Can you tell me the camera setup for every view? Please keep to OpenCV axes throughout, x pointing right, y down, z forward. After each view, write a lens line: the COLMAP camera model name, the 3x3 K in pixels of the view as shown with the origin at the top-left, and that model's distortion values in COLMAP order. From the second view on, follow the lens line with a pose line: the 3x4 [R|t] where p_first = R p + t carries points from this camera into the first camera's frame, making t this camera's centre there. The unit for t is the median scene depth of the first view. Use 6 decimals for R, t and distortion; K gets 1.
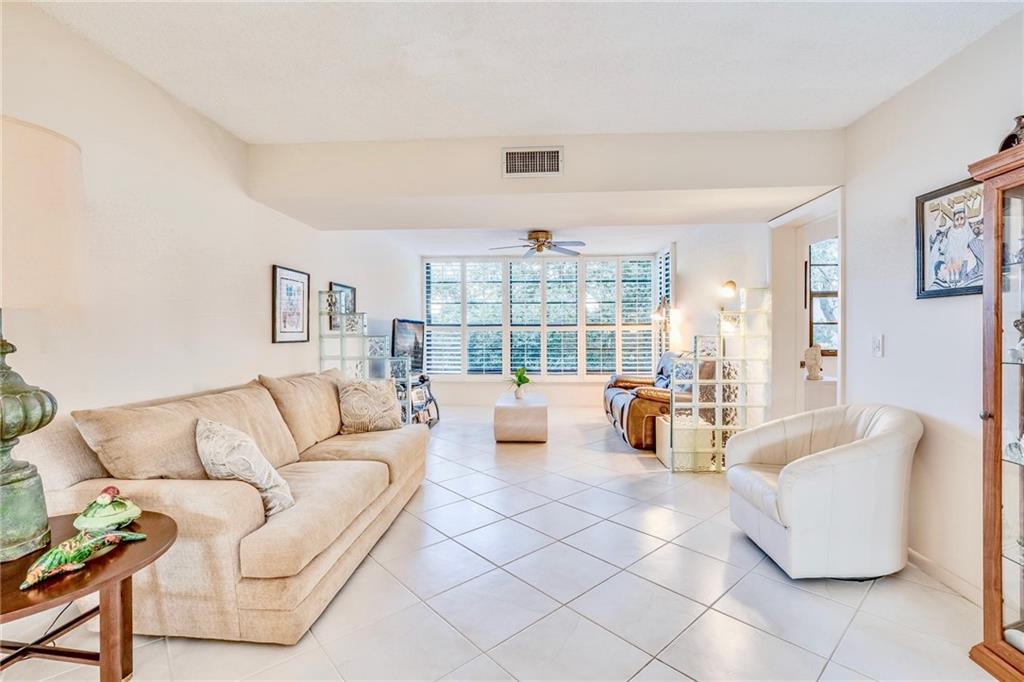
lens RADIAL K [[432.3, 0, 514.9], [0, 432.3, 338.9], [0, 0, 1]] dist [0.000205, -0.000020]
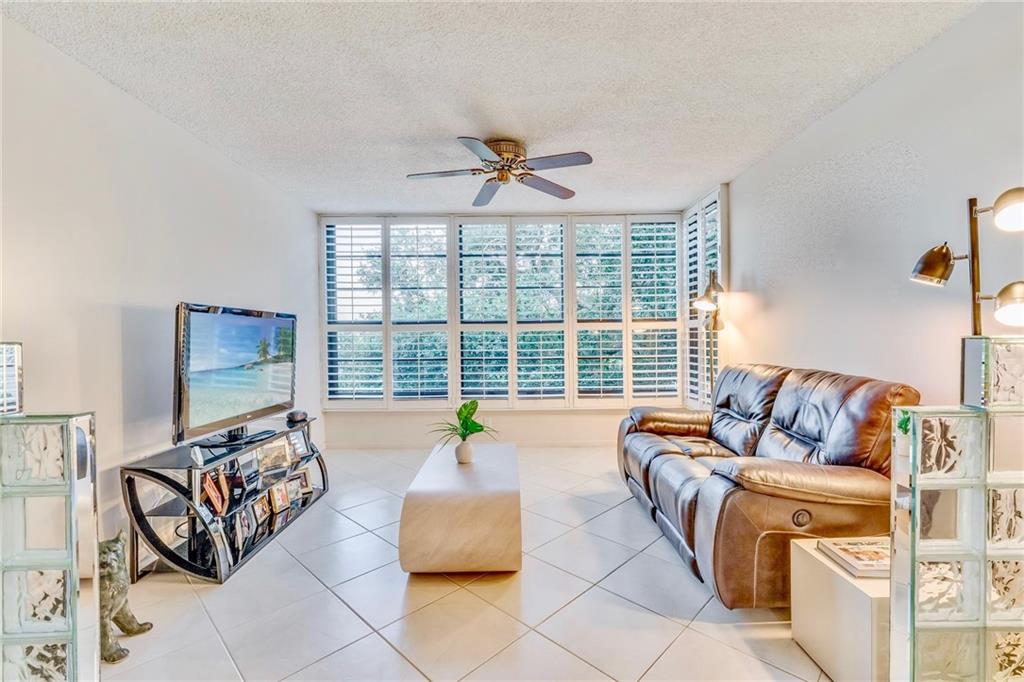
lens RADIAL K [[432.3, 0, 512.8], [0, 432.3, 339.9], [0, 0, 1]] dist [0.000205, -0.000020]
pose [[0.997689, -0.006972, 0.067591, 0.024150], [0.006994, 0.999976, -0.000093, -0.004845], [-0.067588, 0.000565, 0.997713, 0.362328]]
